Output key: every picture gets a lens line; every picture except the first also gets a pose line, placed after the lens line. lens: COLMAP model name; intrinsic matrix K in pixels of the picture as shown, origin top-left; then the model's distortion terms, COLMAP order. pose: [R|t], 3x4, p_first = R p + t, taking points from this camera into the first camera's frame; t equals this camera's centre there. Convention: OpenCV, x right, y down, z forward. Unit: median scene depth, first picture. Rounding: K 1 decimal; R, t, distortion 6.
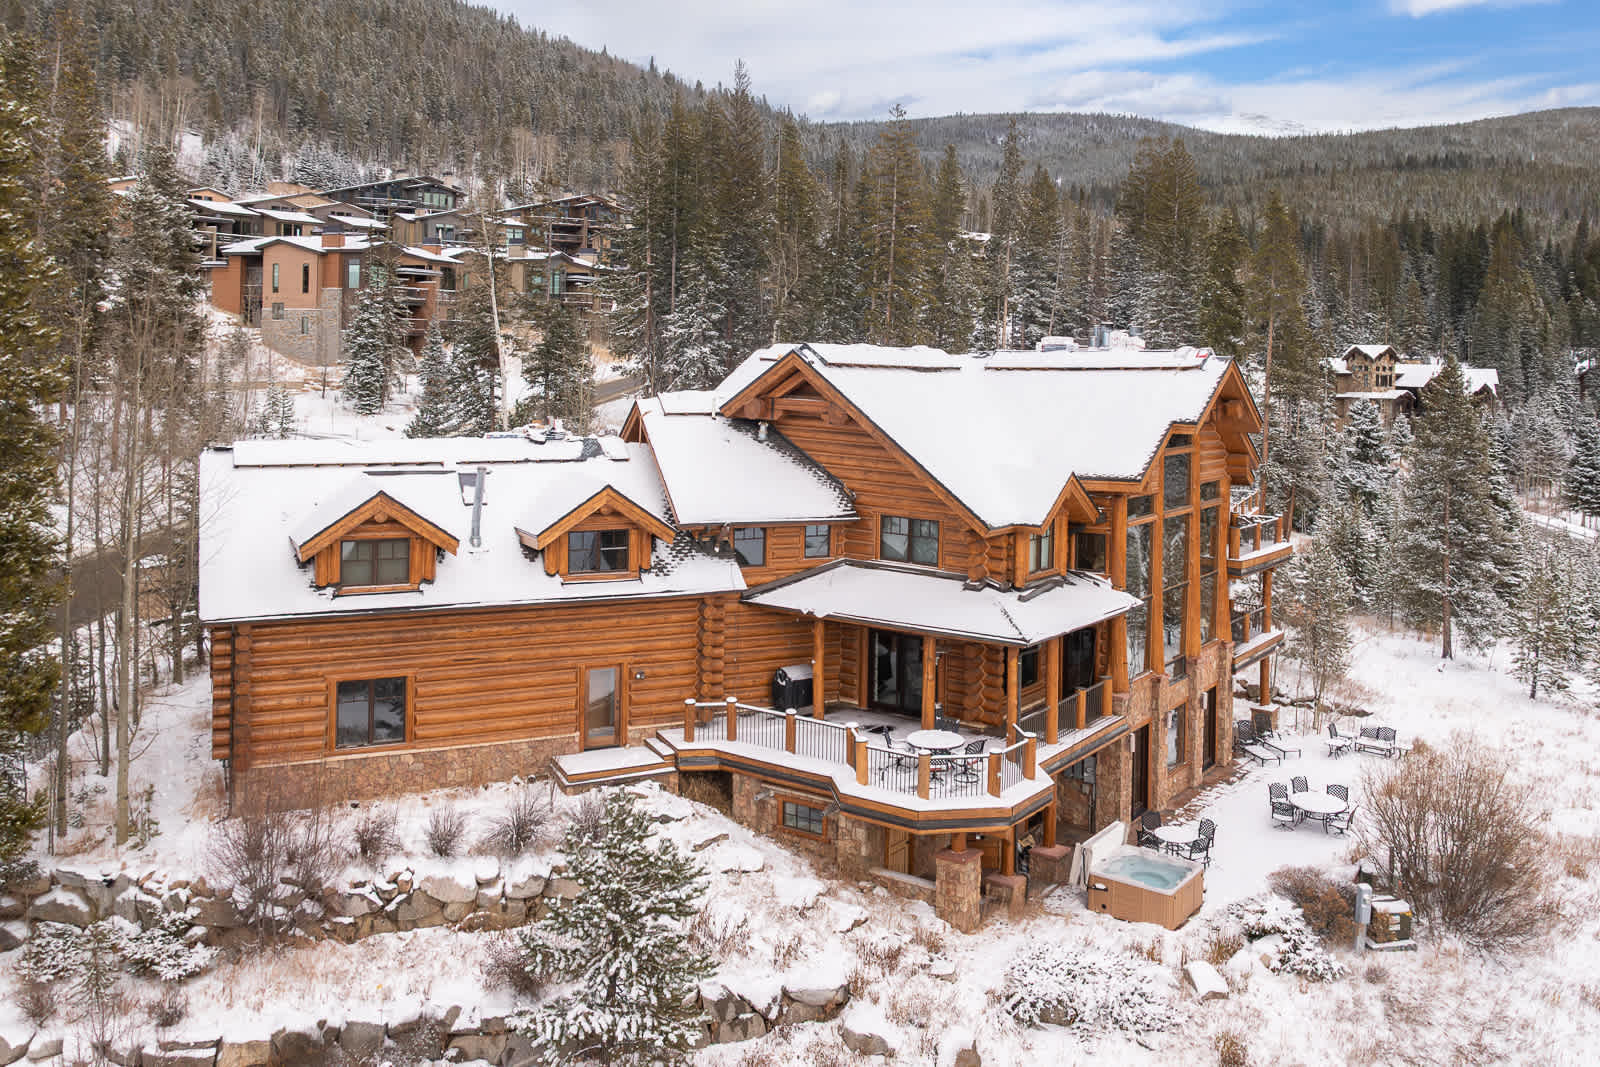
lens RADIAL K [[1300.8, 0, 800.0], [0, 1300.8, 533.5], [0, 0, 1]] dist [-0.046564, 0.000465]
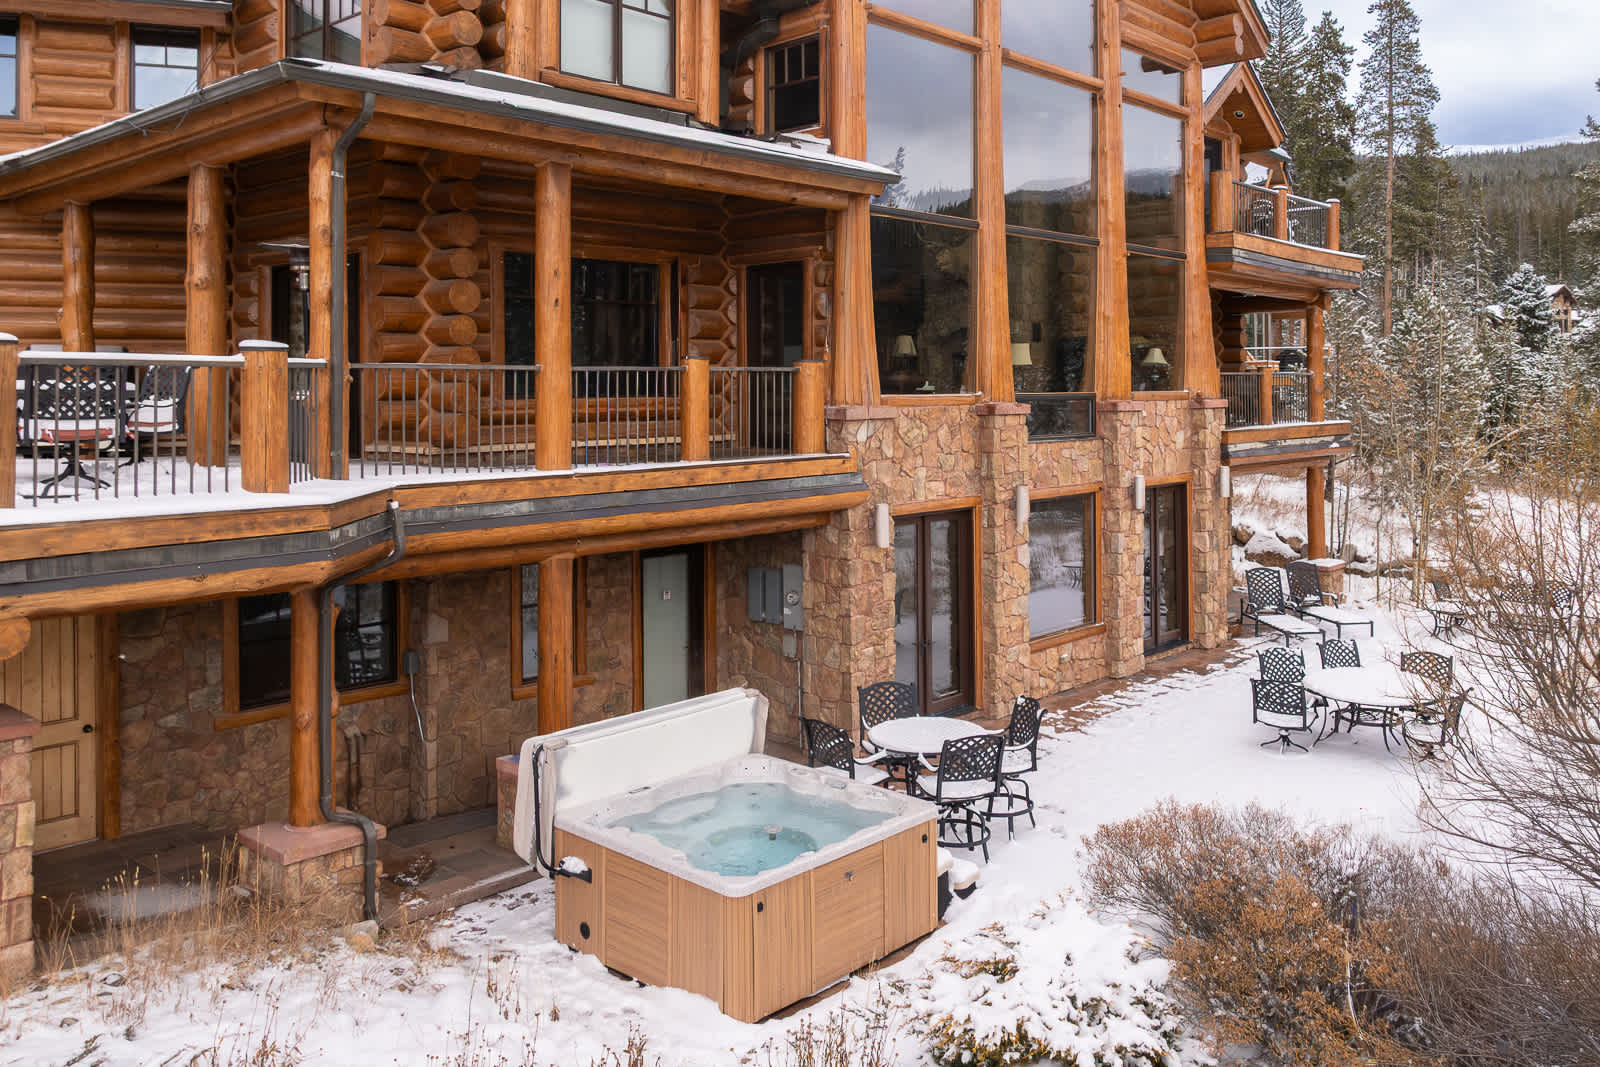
lens RADIAL K [[1300.8, 0, 800.0], [0, 1300.8, 533.5], [0, 0, 1]] dist [-0.046564, 0.000465]
pose [[0.993488, -0.015901, -0.112824, 0.244001], [0.014789, 0.999833, -0.010695, 0.147707], [0.112975, 0.008956, 0.993557, 0.520927]]
